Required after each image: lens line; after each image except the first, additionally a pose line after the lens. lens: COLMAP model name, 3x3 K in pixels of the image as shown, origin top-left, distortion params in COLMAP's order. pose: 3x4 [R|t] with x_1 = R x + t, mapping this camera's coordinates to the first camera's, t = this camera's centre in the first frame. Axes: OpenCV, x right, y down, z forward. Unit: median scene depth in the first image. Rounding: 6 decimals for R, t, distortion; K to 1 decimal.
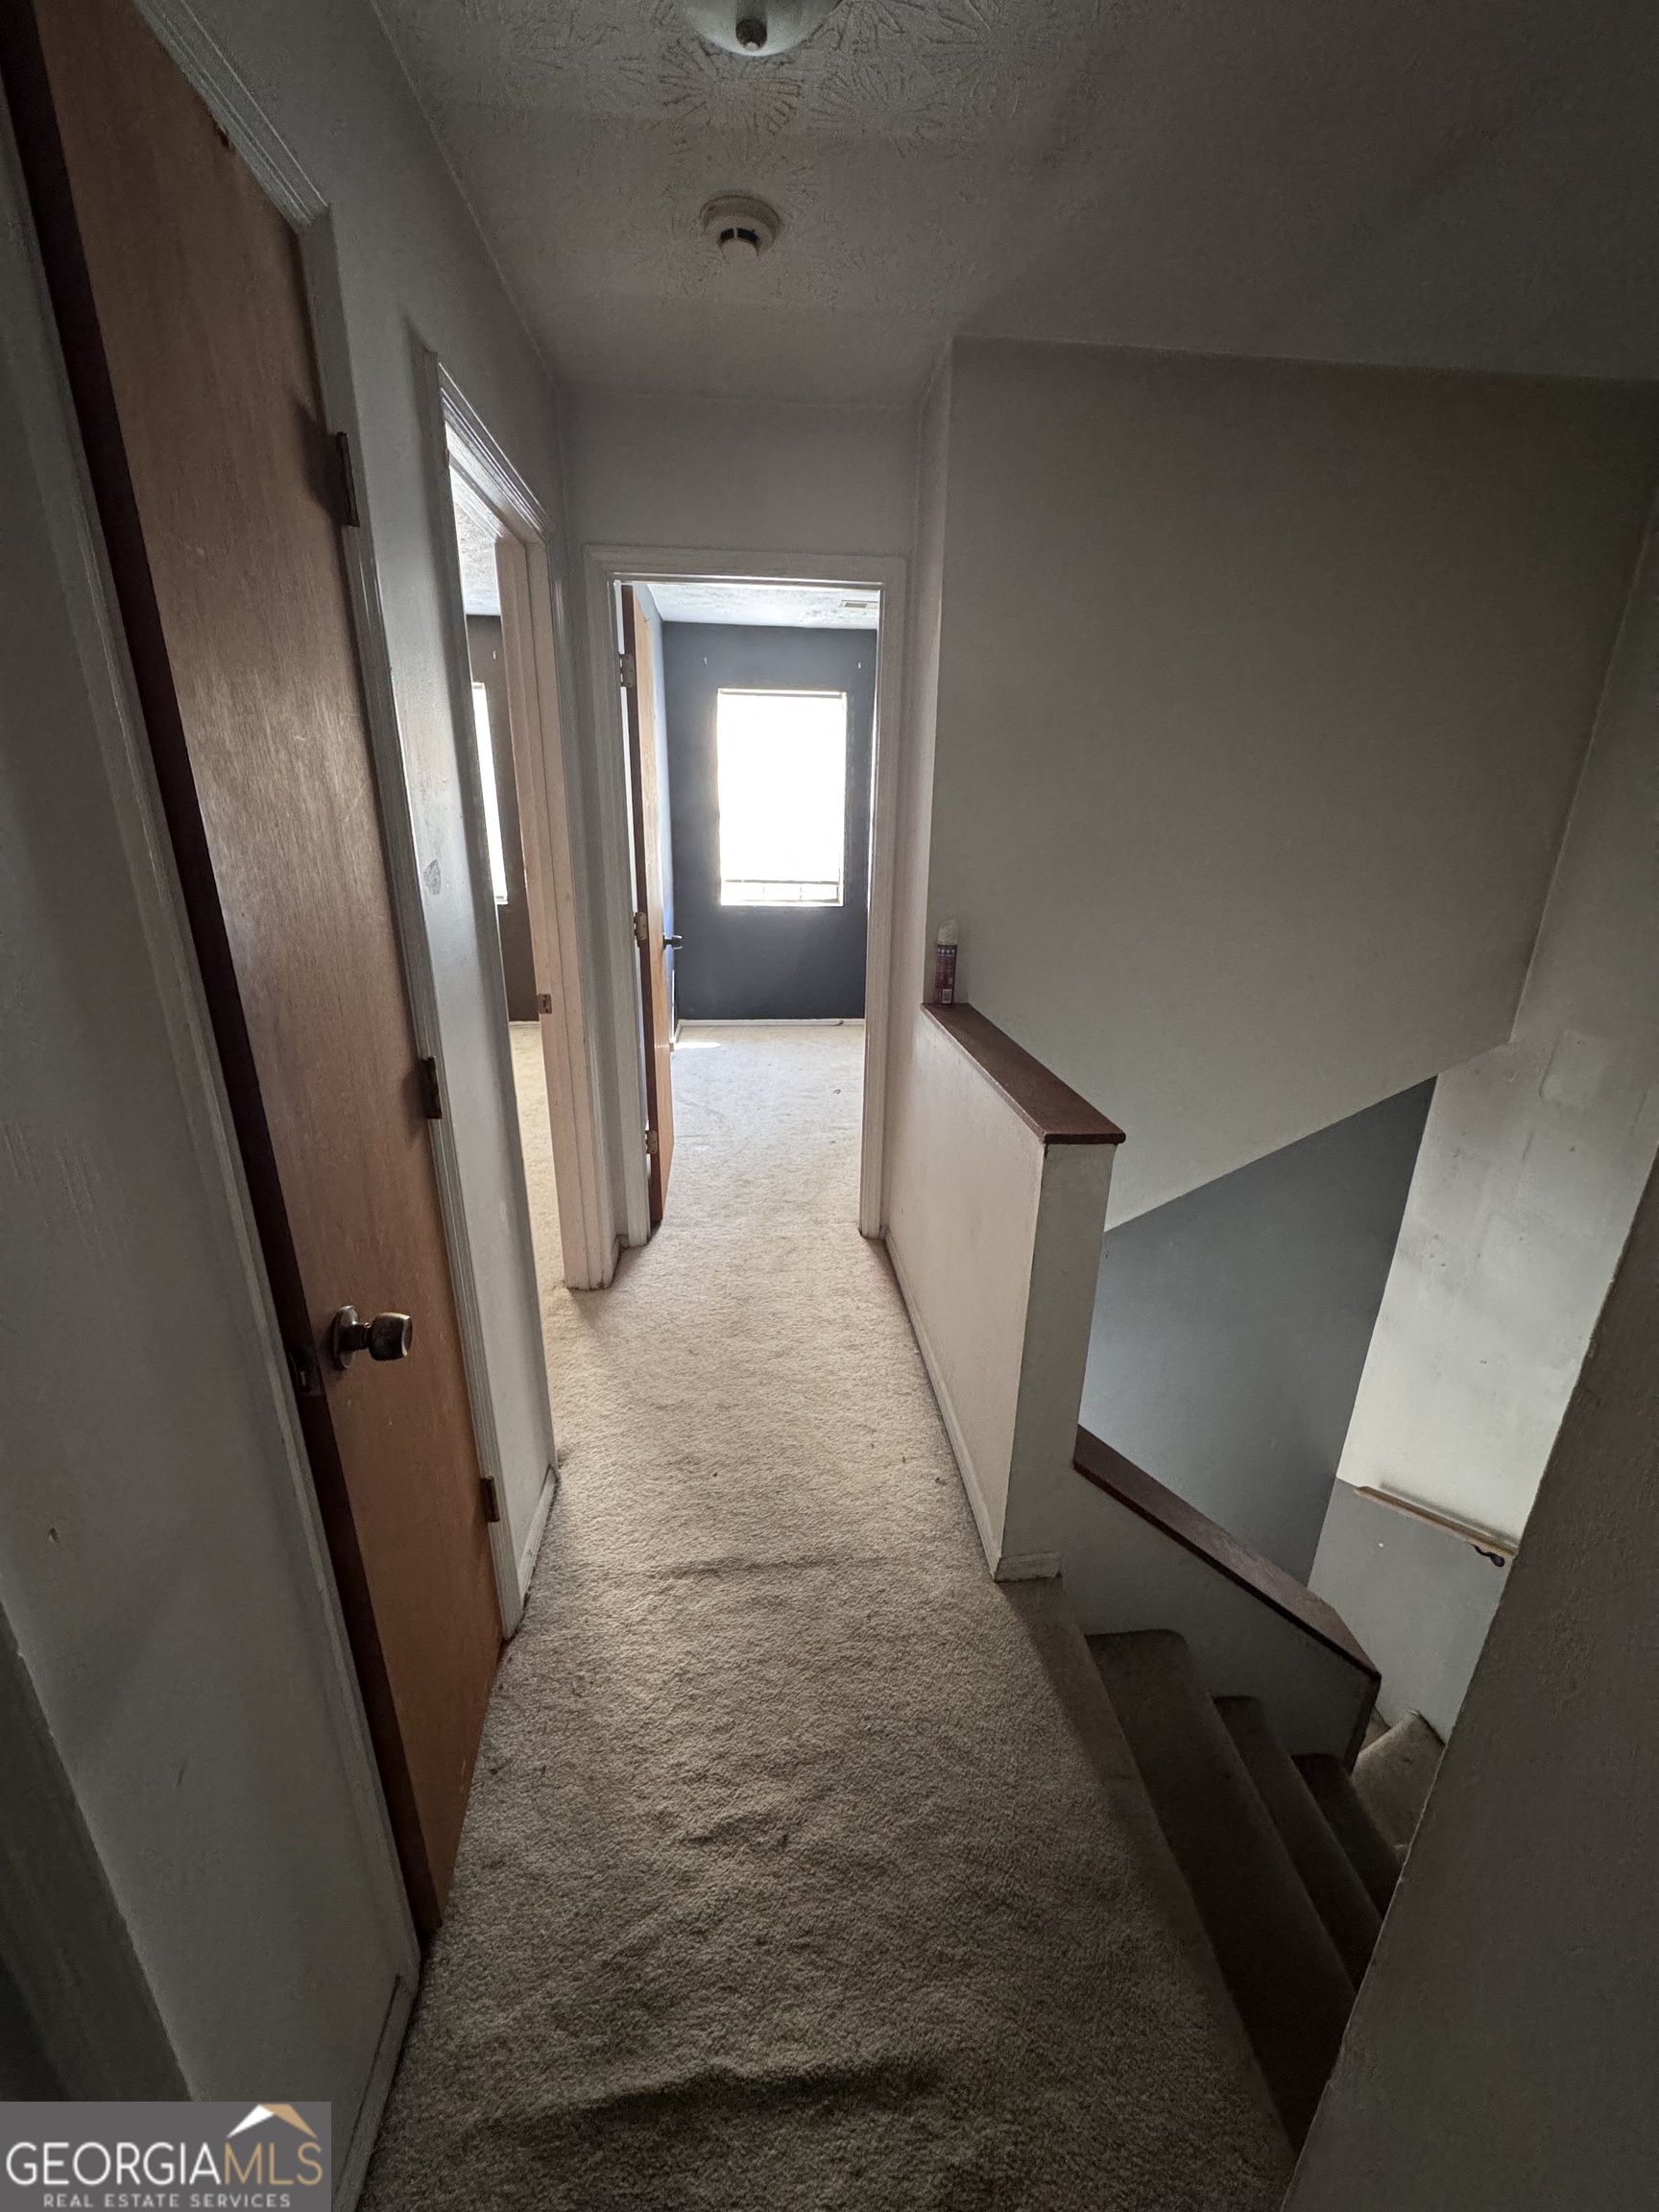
lens RADIAL K [[882.5, 0, 840.3], [0, 882.5, 1104.6], [0, 0, 1]] dist [0.002203, 0.000287]
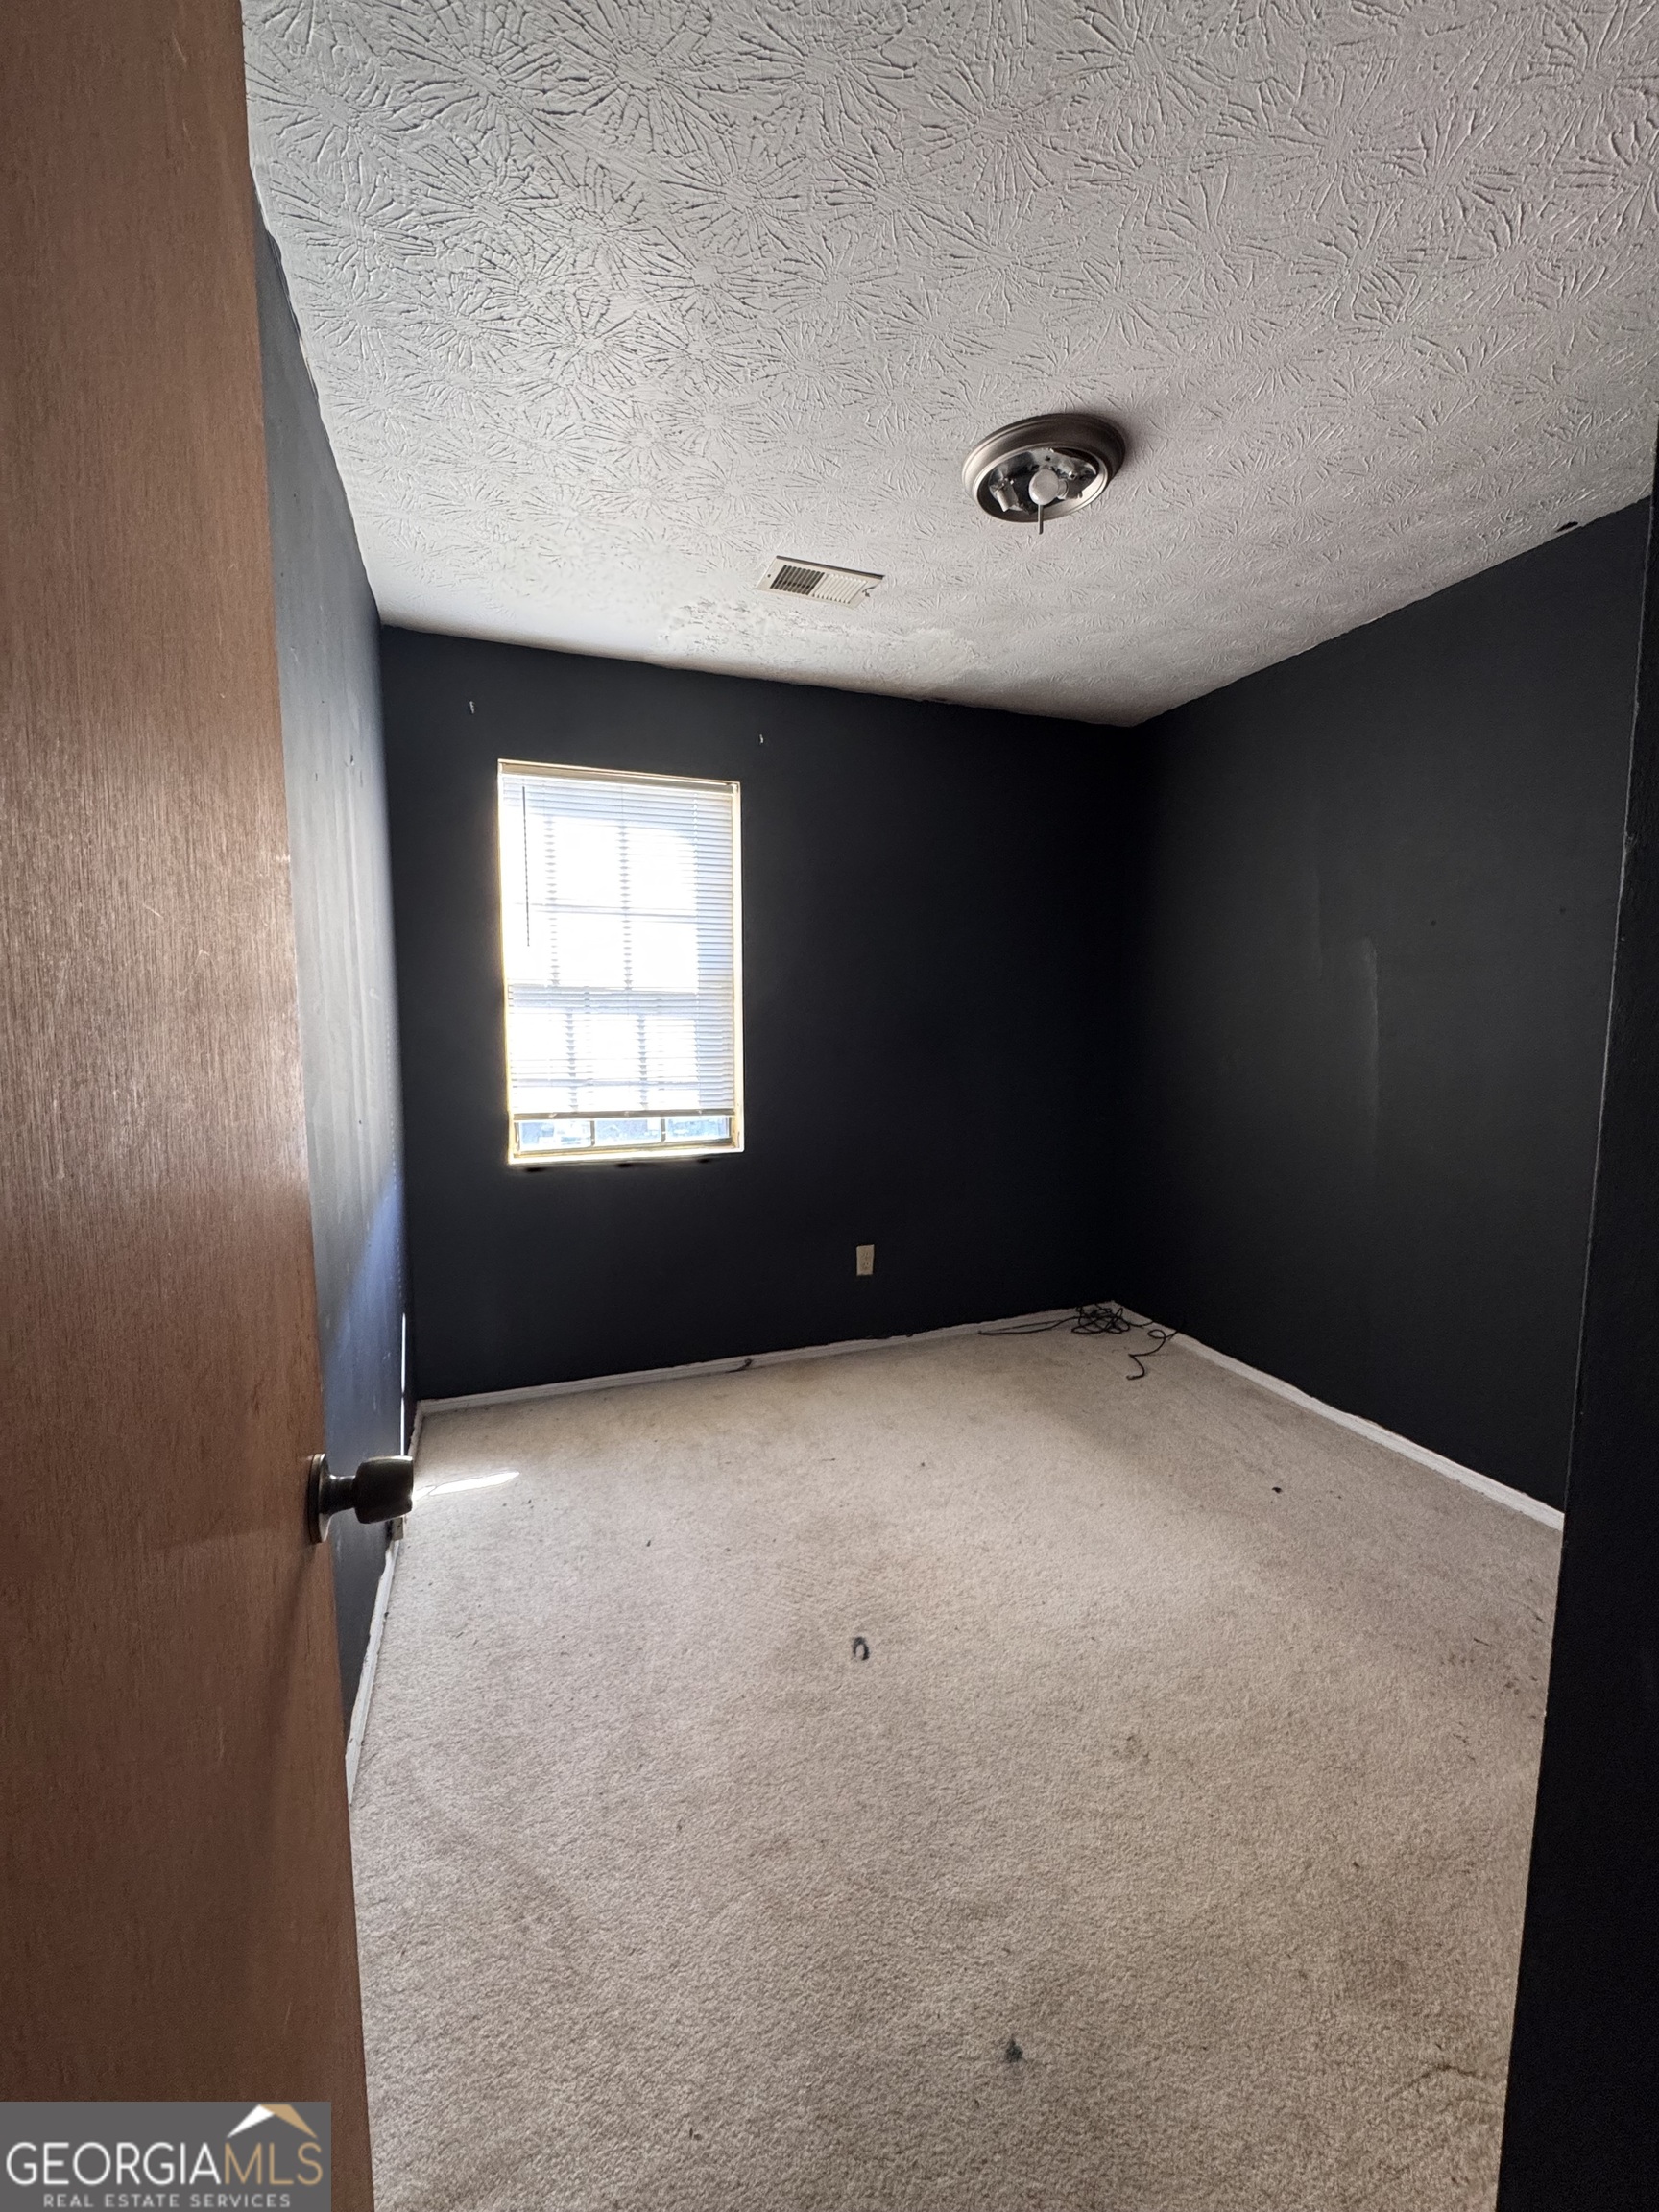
lens RADIAL K [[882.5, 0, 827.8], [0, 882.5, 1103.1], [0, 0, 1]] dist [0.002203, 0.000287]
pose [[0.967181, -0.045518, 0.249979, -0.083911], [0.100688, 0.971940, -0.212592, -0.136197], [-0.233287, 0.230785, 0.944625, 0.476014]]
